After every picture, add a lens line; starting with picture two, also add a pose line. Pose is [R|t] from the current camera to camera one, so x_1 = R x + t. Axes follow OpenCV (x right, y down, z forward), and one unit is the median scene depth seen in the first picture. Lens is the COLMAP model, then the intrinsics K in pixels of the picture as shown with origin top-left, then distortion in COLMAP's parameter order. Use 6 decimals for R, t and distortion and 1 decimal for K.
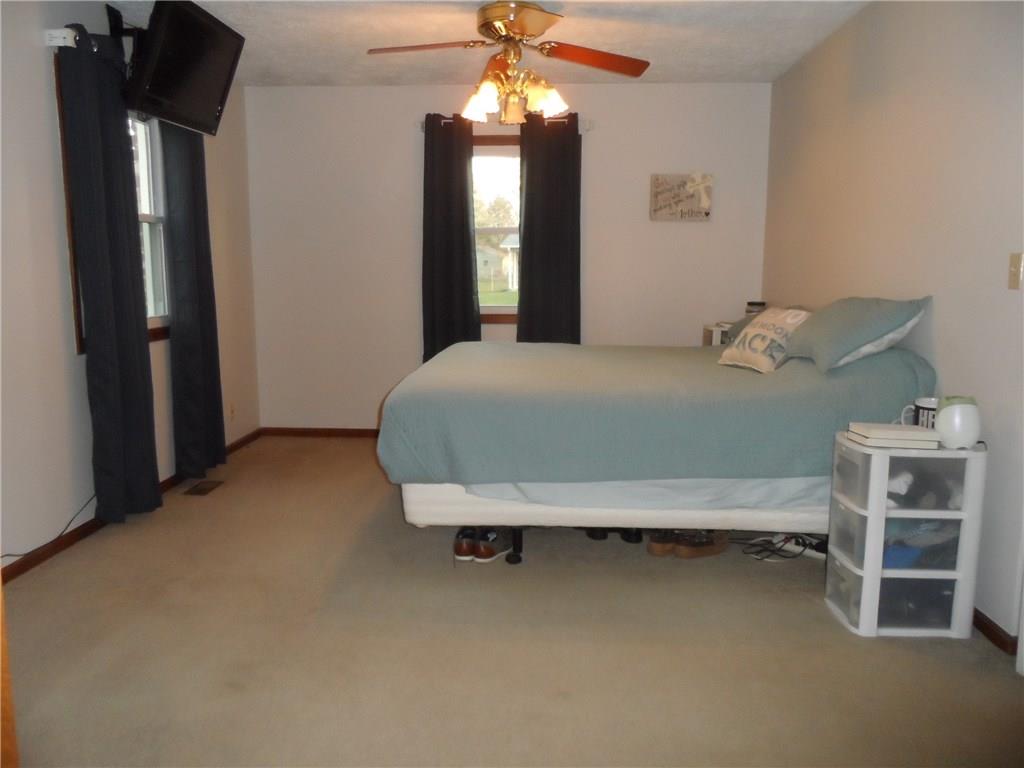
lens RADIAL K [[779.3, 0, 512.0], [0, 779.3, 384.0], [0, 0, 1]] dist [-0.003519, 0.005856]
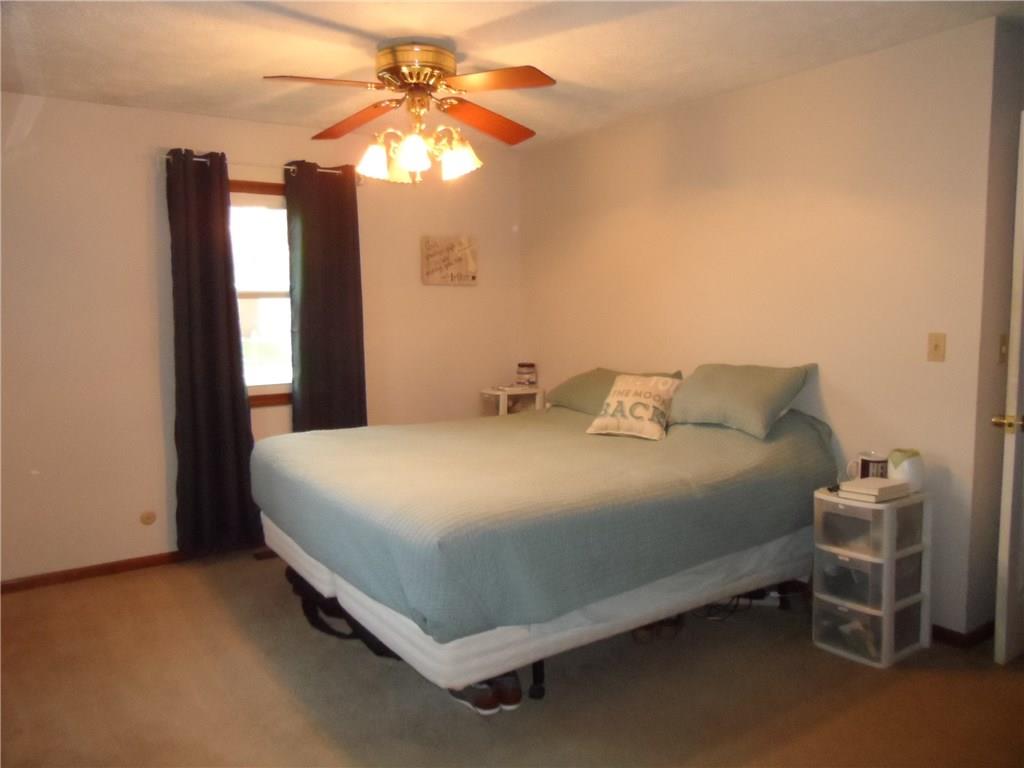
lens RADIAL K [[779.3, 0, 512.0], [0, 779.3, 384.0], [0, 0, 1]] dist [-0.003519, 0.005856]
pose [[0.794349, -0.075929, 0.602698, -0.320730], [0.103617, 0.994553, -0.011270, -0.067898], [-0.598559, 0.071402, 0.797890, 0.190526]]
